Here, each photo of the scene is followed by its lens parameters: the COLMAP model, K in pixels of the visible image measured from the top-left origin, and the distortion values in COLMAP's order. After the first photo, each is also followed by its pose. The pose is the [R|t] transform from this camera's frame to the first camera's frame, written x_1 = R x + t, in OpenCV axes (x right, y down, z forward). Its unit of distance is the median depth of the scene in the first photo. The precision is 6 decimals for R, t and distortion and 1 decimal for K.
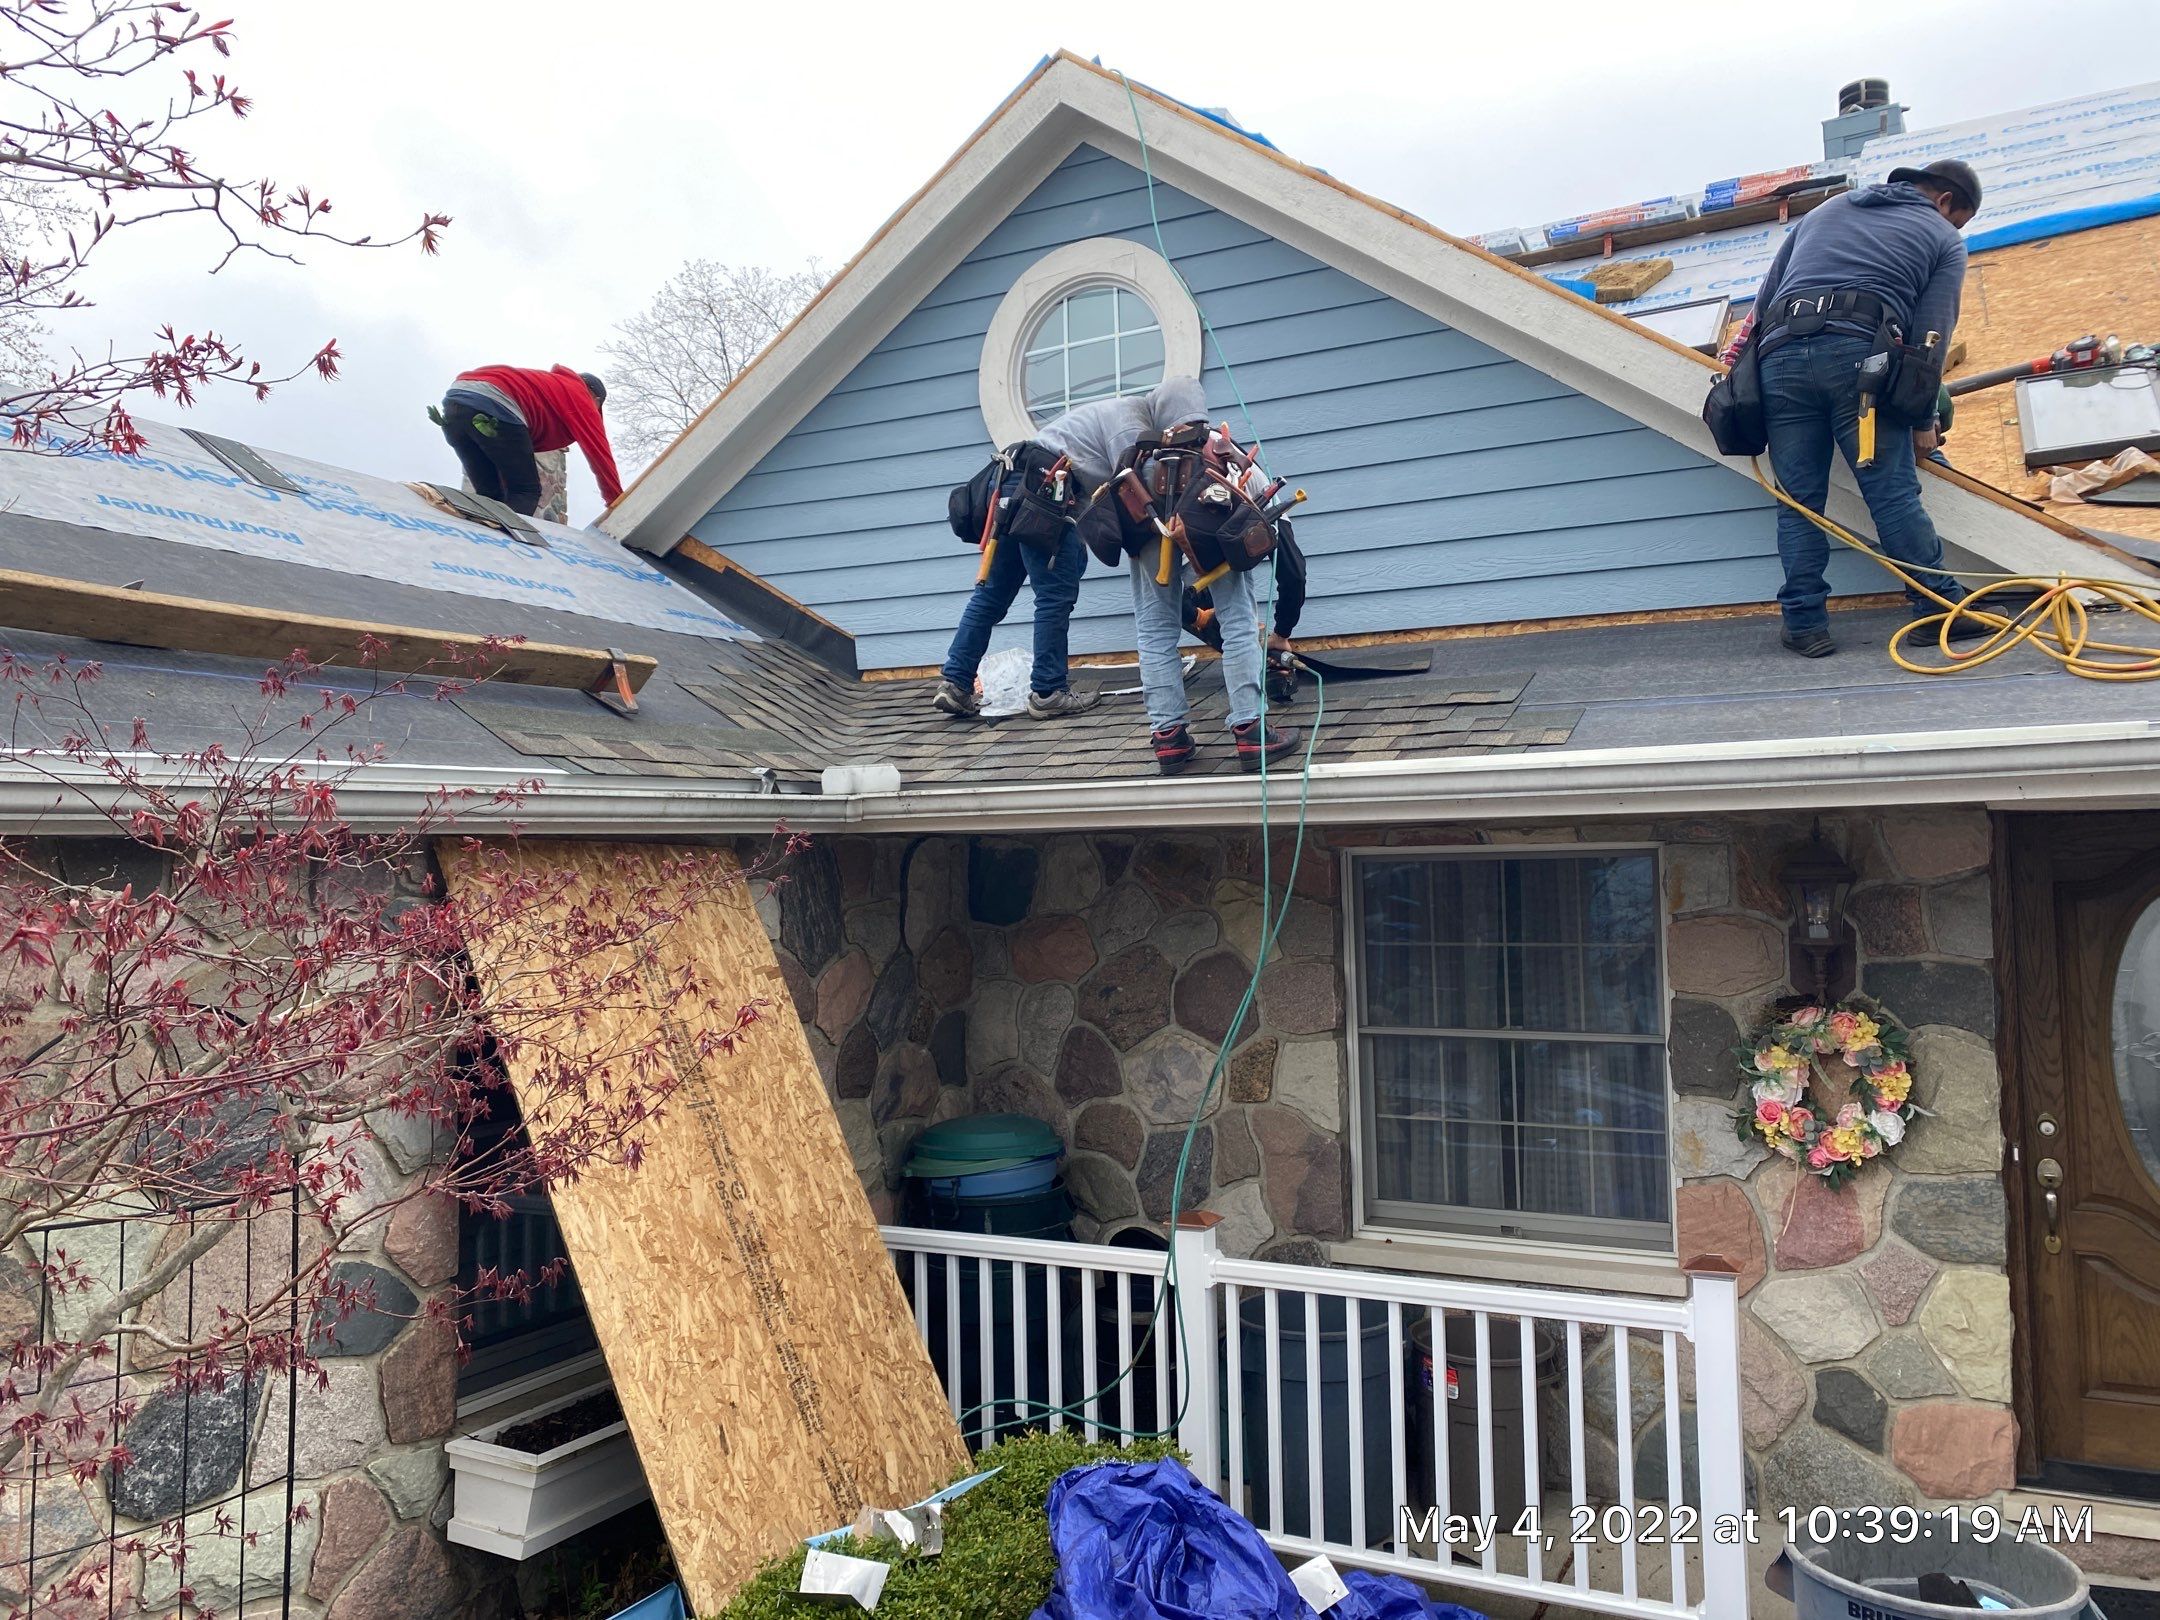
lens RADIAL K [[1642.5, 0, 1083.1], [0, 1642.5, 790.0], [0, 0, 1]] dist [0.028181, -0.018636]
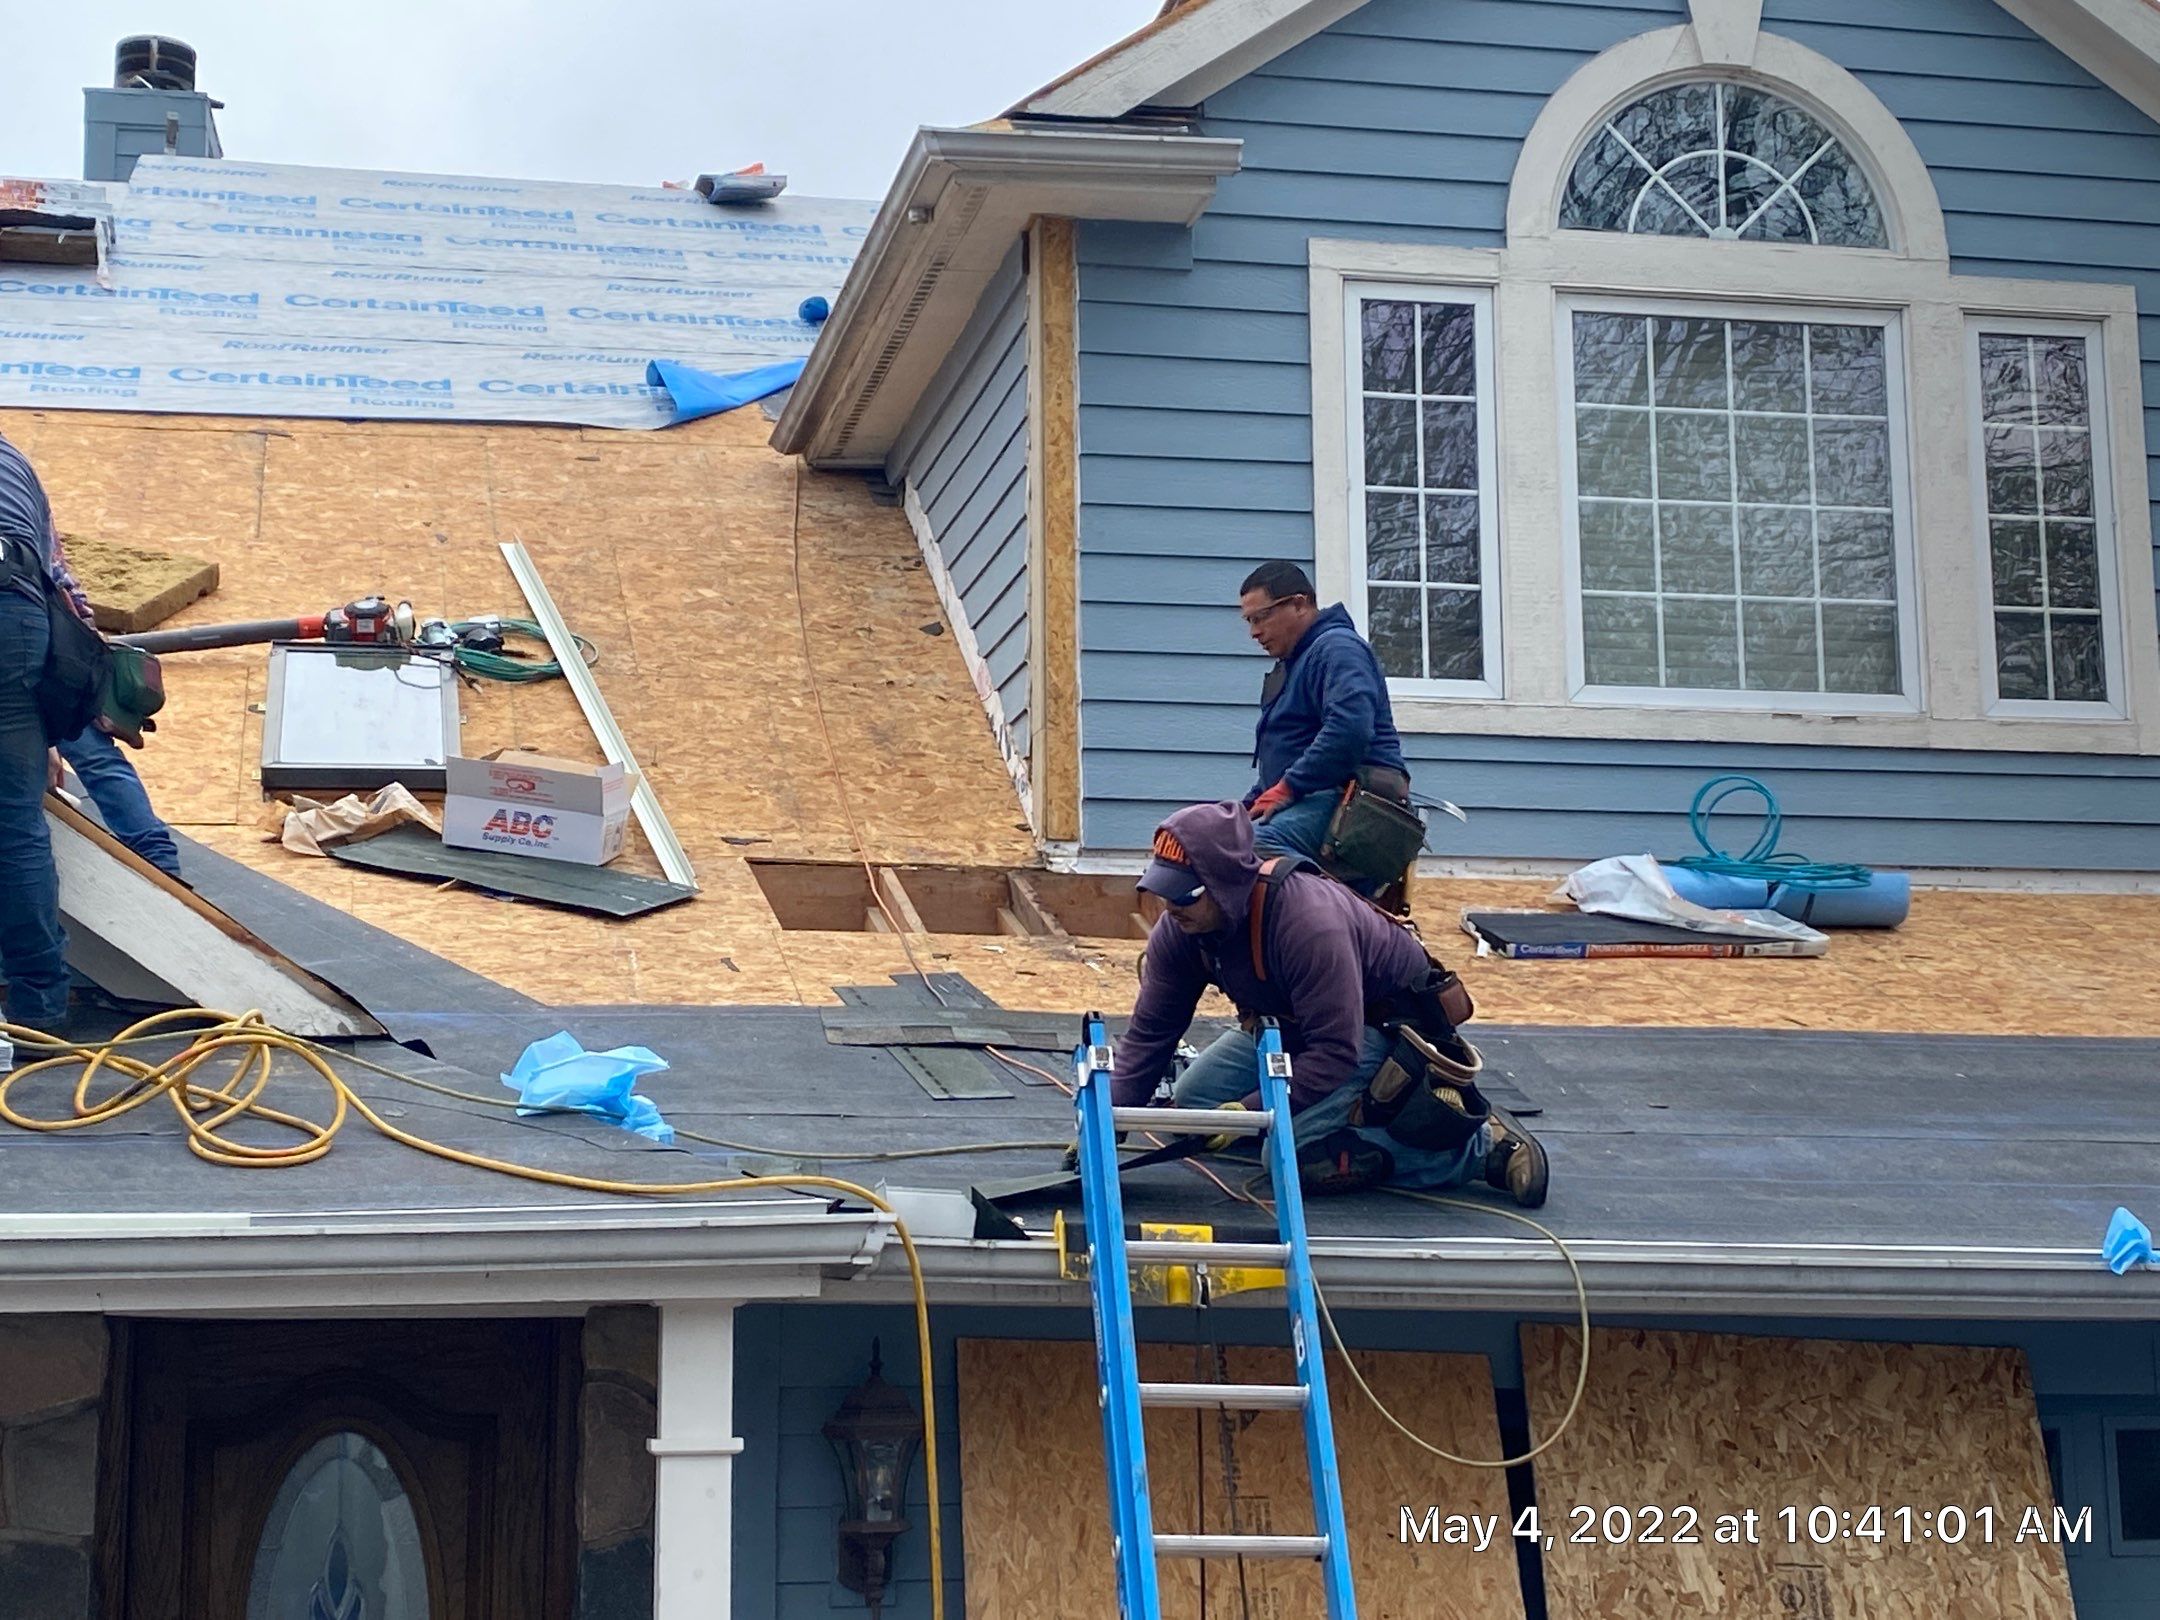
lens RADIAL K [[3453.8, 0, 1079.9], [0, 3453.8, 769.2], [0, 0, 1]] dist [0.088541, 0.000000]
pose [[0.765035, 0.121280, 0.632465, -0.089762], [-0.040957, 0.989281, -0.140160, -0.025400], [-0.642685, 0.081323, 0.761802, -0.381633]]
